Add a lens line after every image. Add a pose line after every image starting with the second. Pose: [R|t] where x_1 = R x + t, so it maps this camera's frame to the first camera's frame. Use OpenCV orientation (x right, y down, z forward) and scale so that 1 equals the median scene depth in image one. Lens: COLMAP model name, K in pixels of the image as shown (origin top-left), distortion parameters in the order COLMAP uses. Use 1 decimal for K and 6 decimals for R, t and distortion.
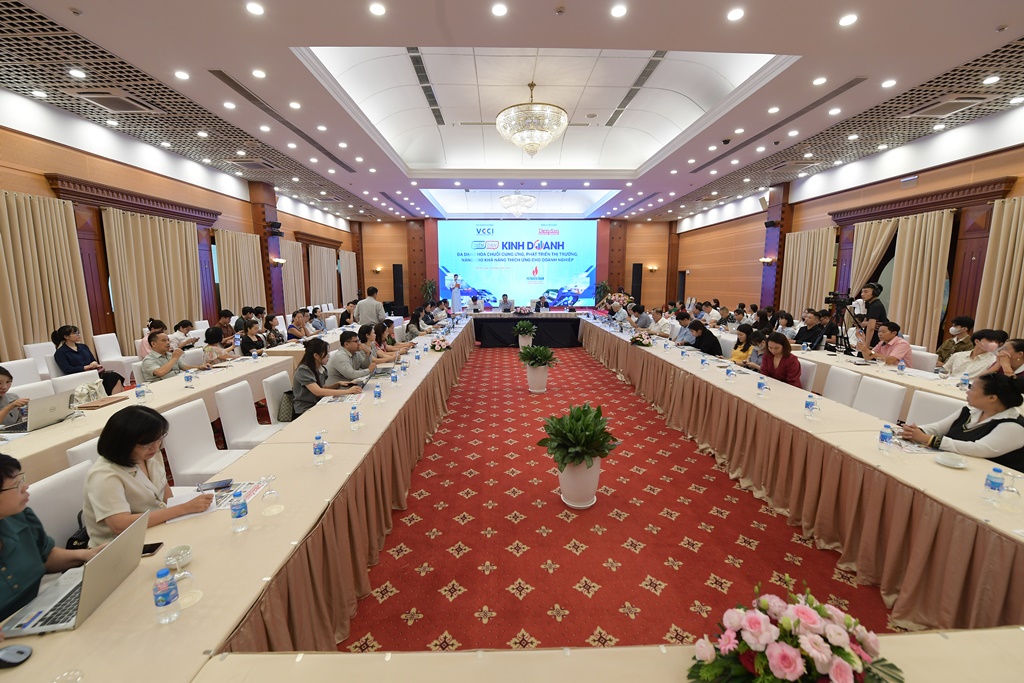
lens RADIAL K [[413.7, 0, 510.1], [0, 413.7, 333.7], [0, 0, 1]] dist [-0.009853, -0.003137]
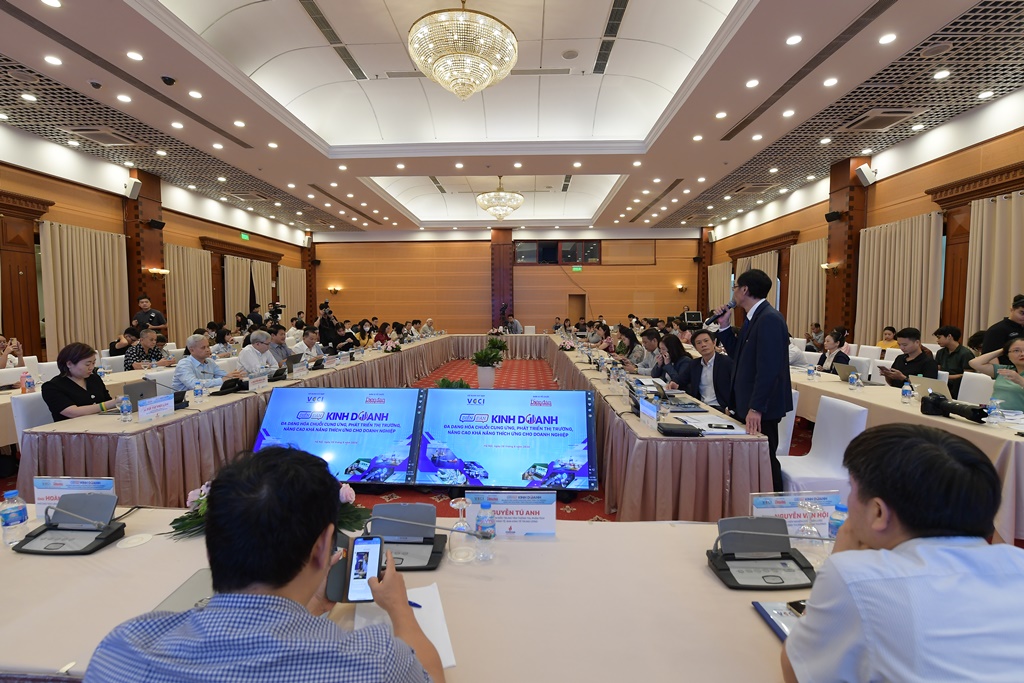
lens RADIAL K [[450.6, 0, 508.0], [0, 450.6, 343.8], [0, 0, 1]] dist [-0.011823, -0.002045]
pose [[-0.998167, 0.001634, 0.060491, -0.060409], [0.013761, 0.979575, 0.200606, -0.192493], [-0.058928, 0.201071, -0.977803, 1.778146]]
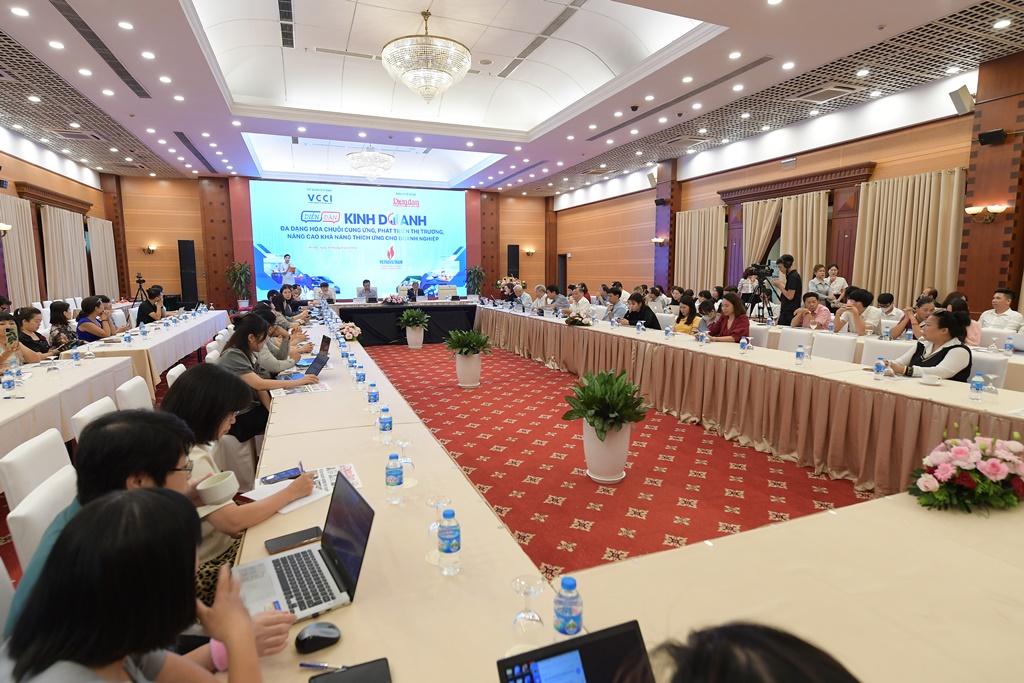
lens RADIAL K [[530.0, 0, 513.0], [0, 530.0, 325.5], [0, 0, 1]] dist [0.001178, -0.001783]
pose [[0.938529, -0.036683, 0.343246, -0.163461], [0.046113, 0.998749, -0.019347, 0.034455], [-0.342107, 0.033986, 0.939046, -0.013224]]
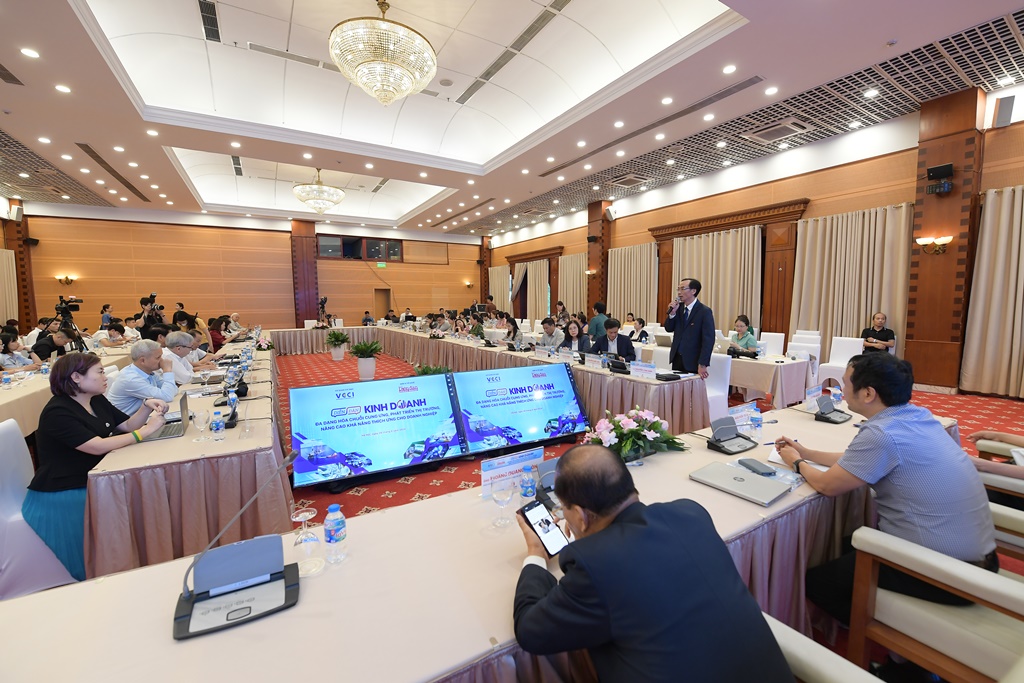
lens RADIAL K [[413.7, 0, 508.3], [0, 413.7, 339.9], [0, 0, 1]] dist [-0.009853, -0.003137]
pose [[-0.867309, 0.054716, -0.494753, 0.238059], [-0.053377, 0.977986, 0.201728, -0.195807], [0.494900, 0.201369, -0.845296, 1.775672]]
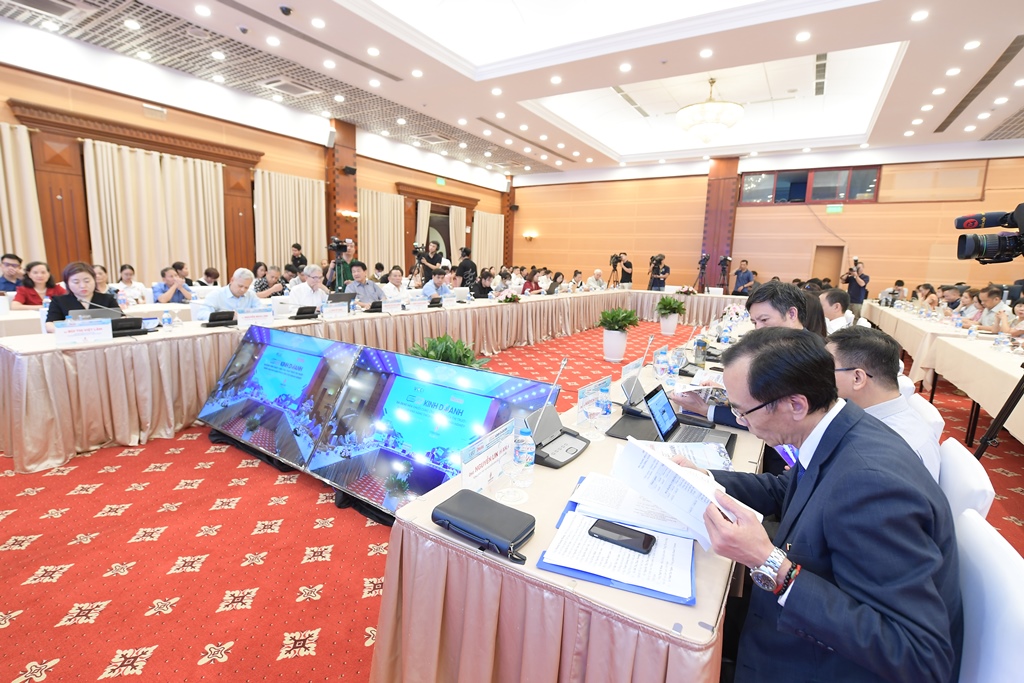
lens RADIAL K [[469.8, 0, 511.7], [0, 469.8, 341.5], [0, 0, 1]] dist [-0.012599, -0.001786]
pose [[-0.836318, -0.116521, 0.535719, -0.237081], [0.039330, 0.961885, 0.270612, -0.148778], [-0.546832, 0.247388, -0.799859, 1.552154]]
